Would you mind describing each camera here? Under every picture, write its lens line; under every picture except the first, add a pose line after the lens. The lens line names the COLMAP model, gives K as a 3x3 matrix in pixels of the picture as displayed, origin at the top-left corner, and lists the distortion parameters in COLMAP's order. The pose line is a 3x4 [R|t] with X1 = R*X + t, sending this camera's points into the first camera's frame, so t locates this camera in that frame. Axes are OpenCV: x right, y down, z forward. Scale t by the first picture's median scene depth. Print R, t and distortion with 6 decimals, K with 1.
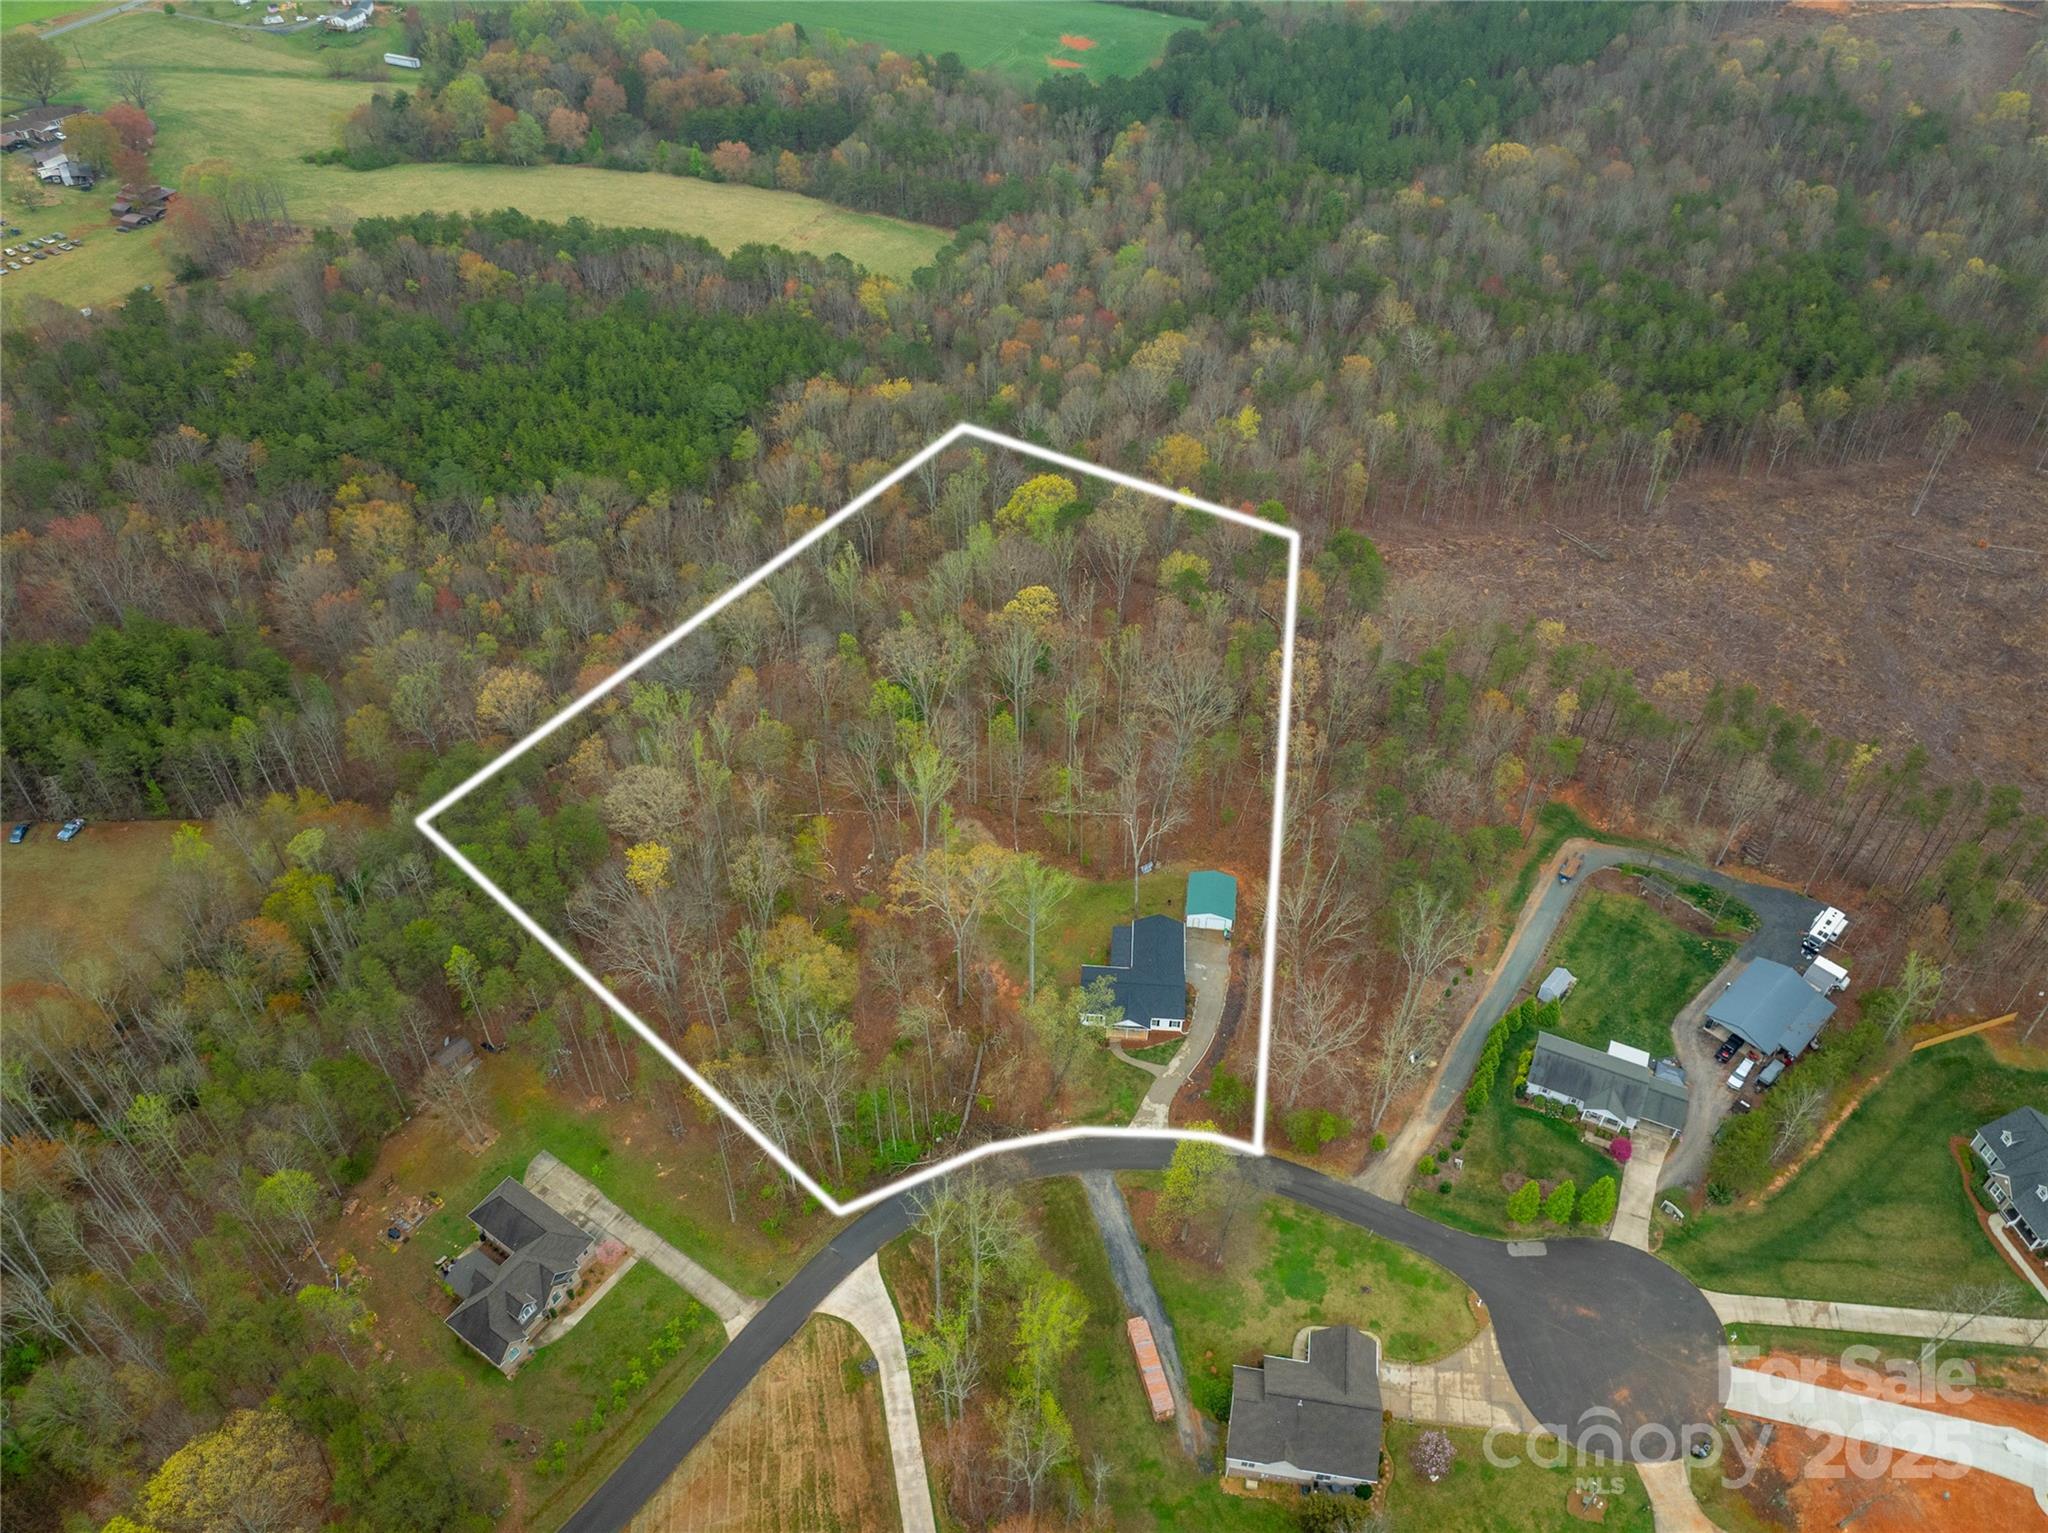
lens RADIAL K [[1432.8, 0, 1024.0], [0, 1432.8, 766.5], [0, 0, 1]] dist [-0.027871, -0.001296]
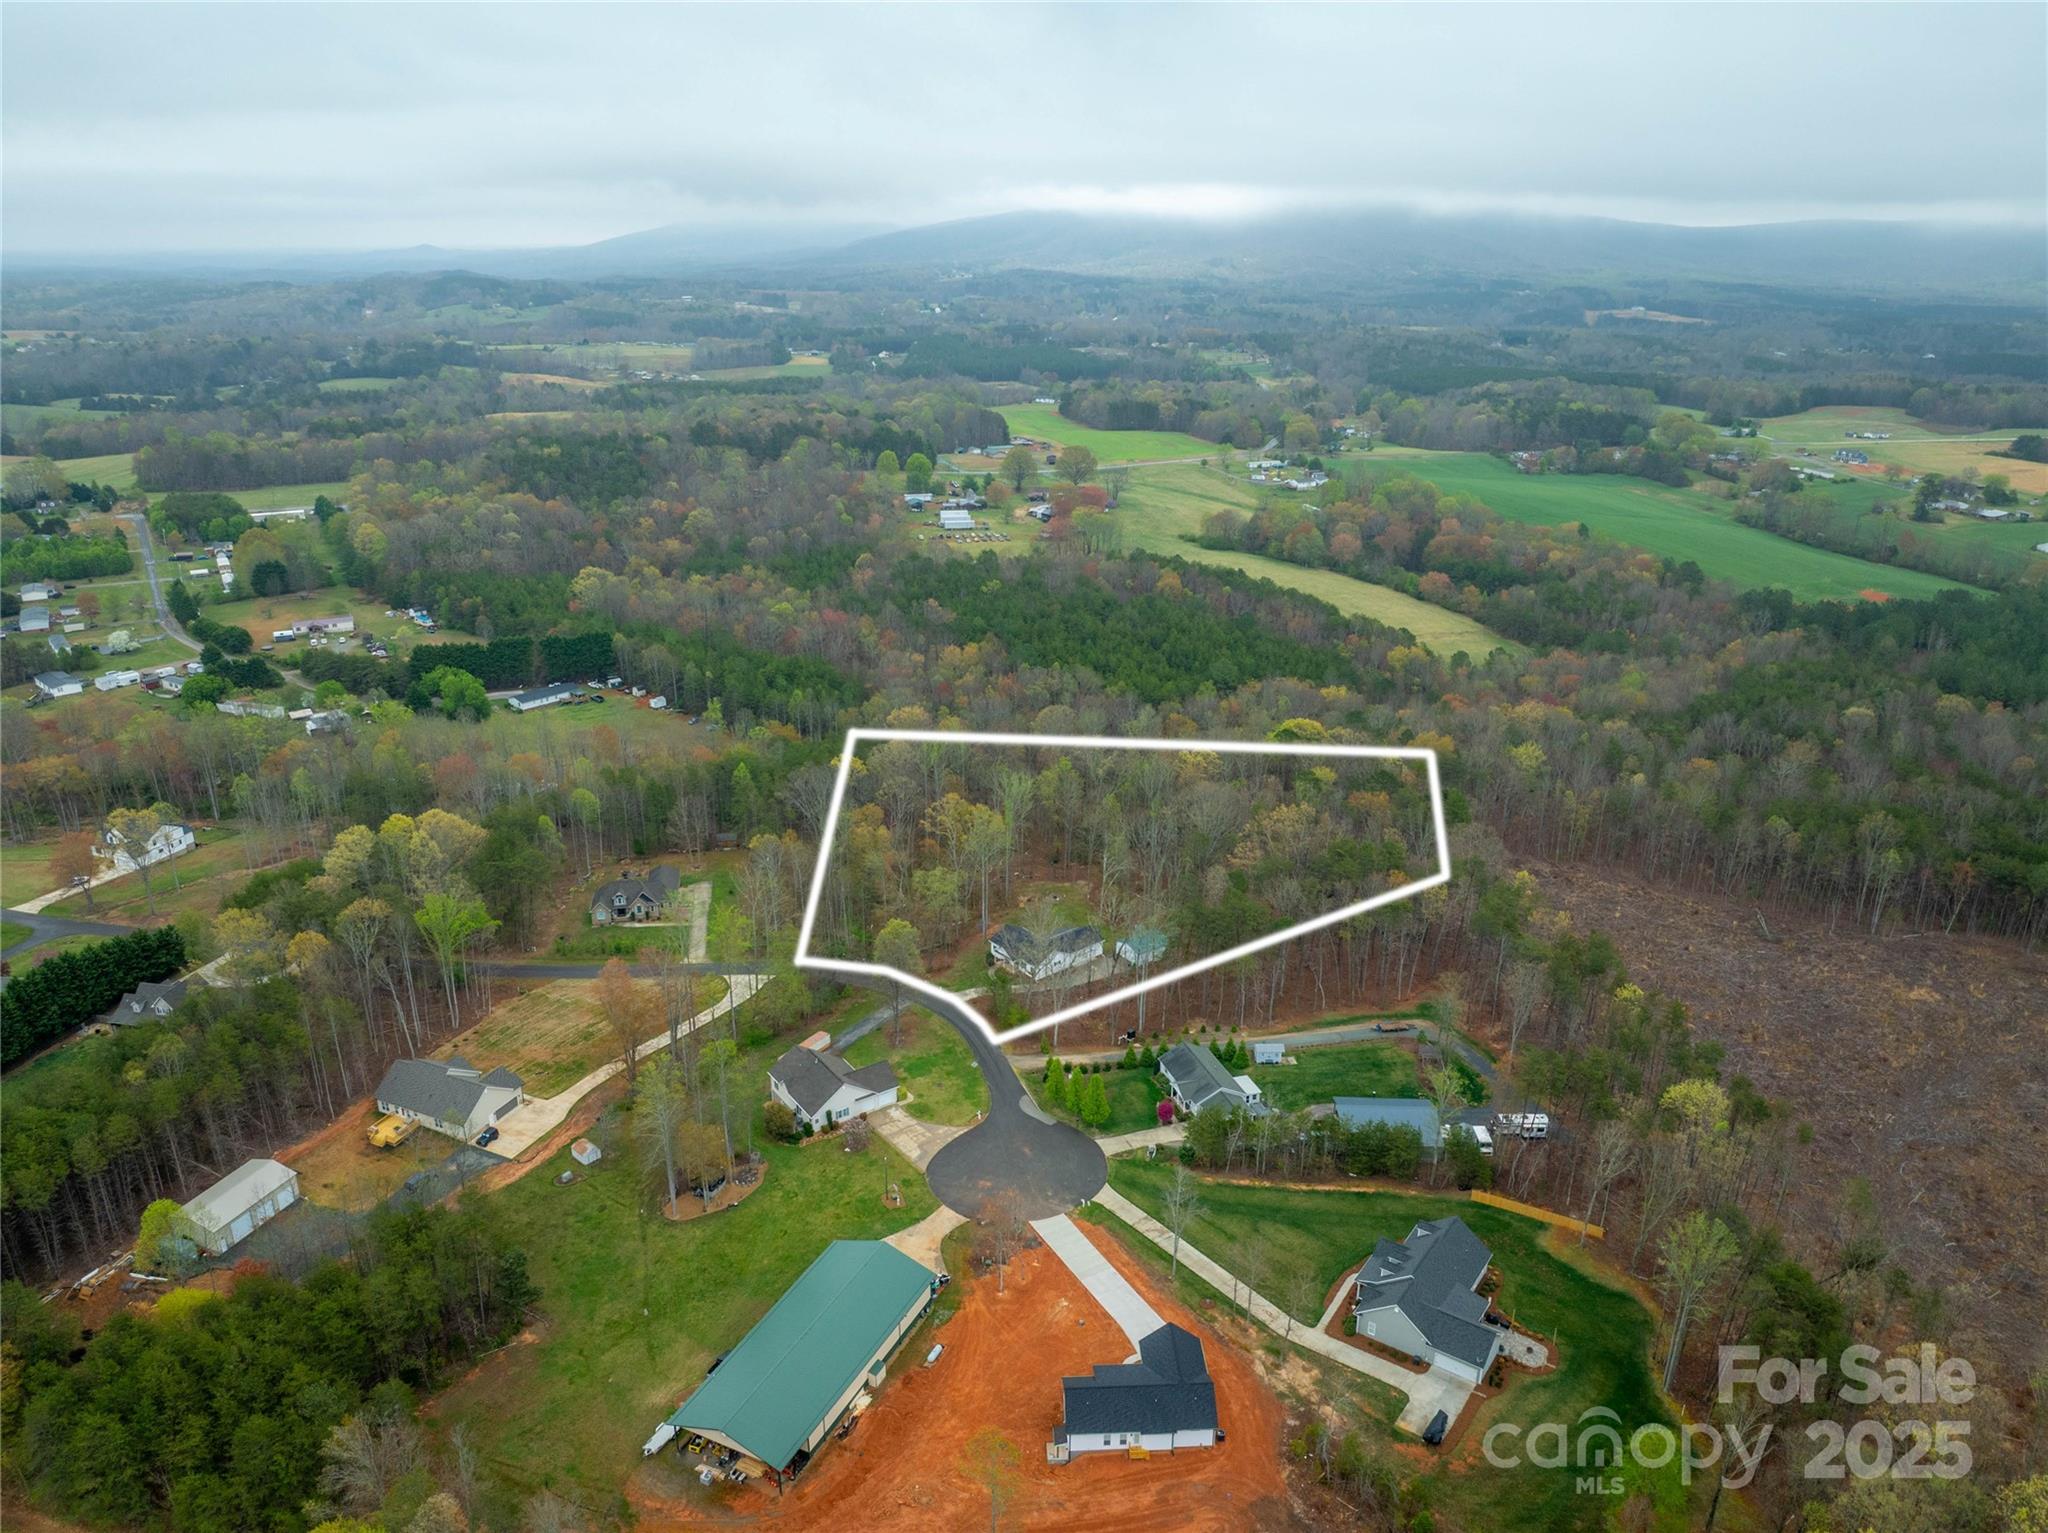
lens RADIAL K [[1432.8, 0, 1024.0], [0, 1432.8, 766.5], [0, 0, 1]] dist [-0.027871, -0.001296]
pose [[0.695769, 0.249377, -0.673585, 0.697699], [-0.480854, 0.858354, -0.178908, 0.185837], [0.533558, 0.448375, 0.717130, -0.059836]]
